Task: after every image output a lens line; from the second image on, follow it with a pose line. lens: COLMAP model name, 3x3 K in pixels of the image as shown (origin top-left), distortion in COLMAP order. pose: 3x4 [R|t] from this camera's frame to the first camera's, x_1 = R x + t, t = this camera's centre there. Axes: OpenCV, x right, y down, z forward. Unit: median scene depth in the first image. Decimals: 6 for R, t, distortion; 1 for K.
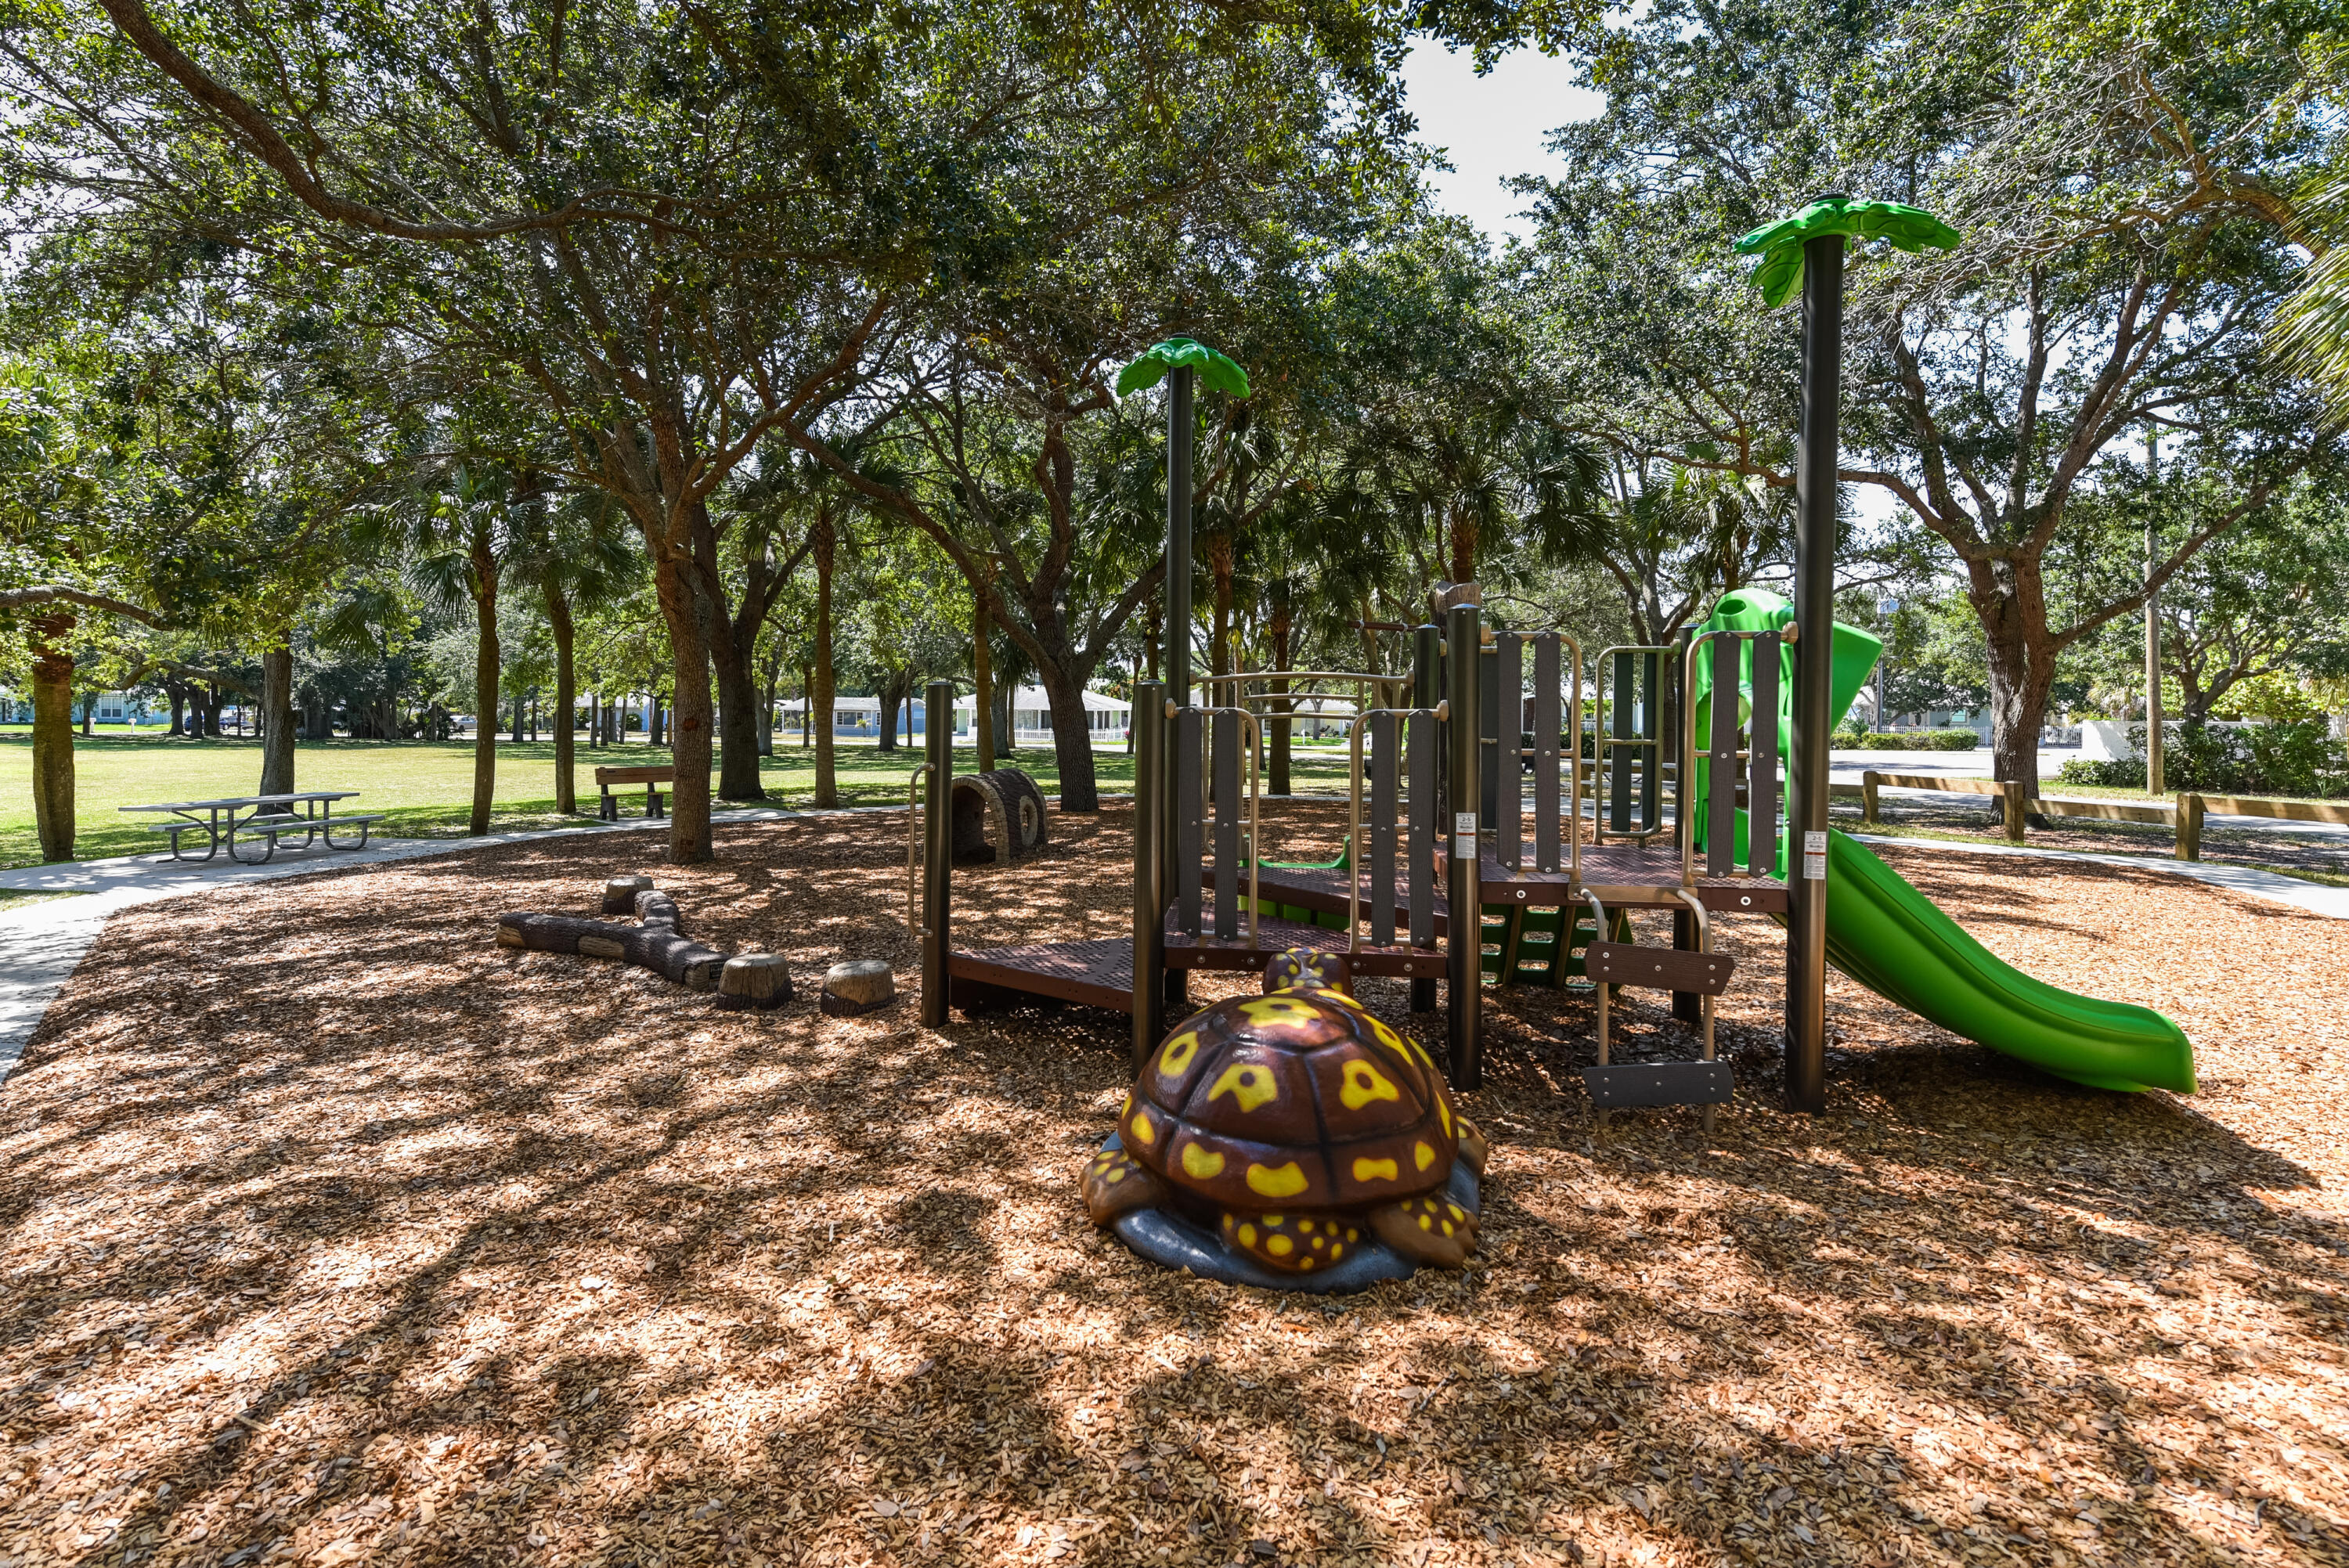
lens RADIAL K [[1047.4, 0, 1174.5], [0, 1047.4, 784.0], [0, 0, 1]] dist [0.001804, 0.000413]
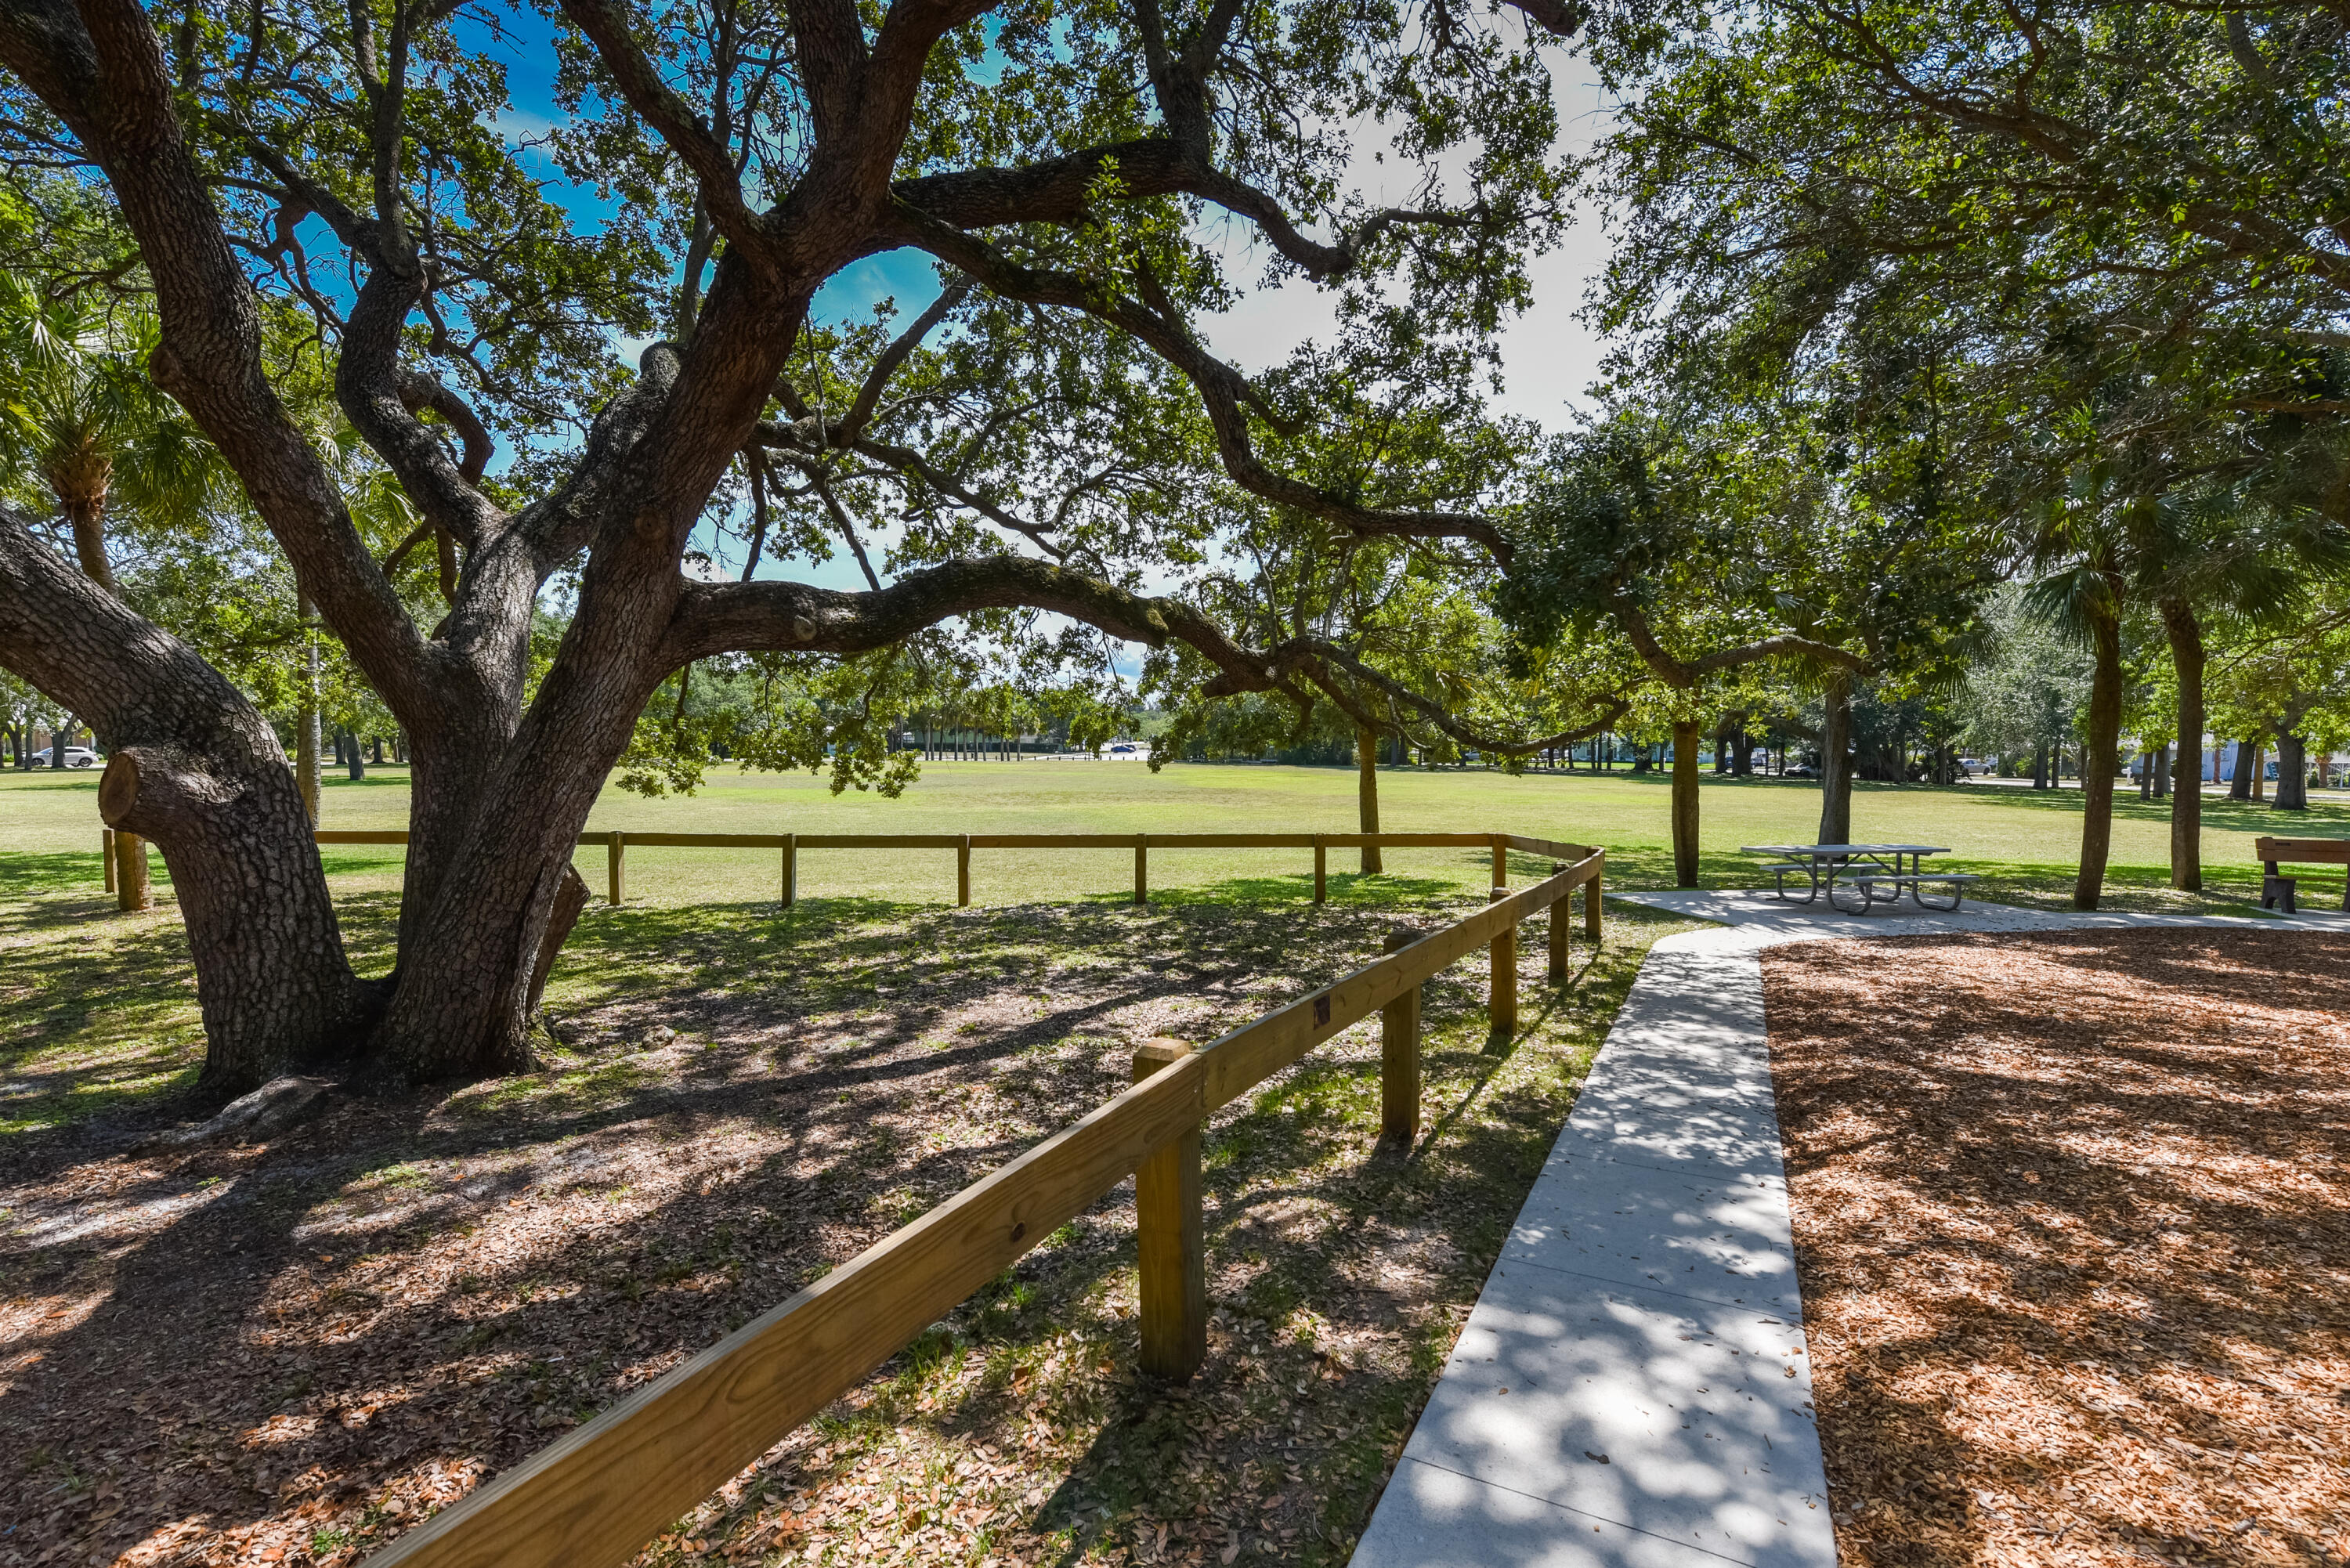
lens RADIAL K [[1047.9, 0, 1175.0], [0, 1047.9, 784.0], [0, 0, 1]] dist [0.001804, 0.000413]
pose [[0.353377, 0.032236, -0.934925, -0.190177], [-0.068855, 0.997592, 0.008371, -0.006197], [0.932944, 0.061416, 0.354746, 0.077223]]
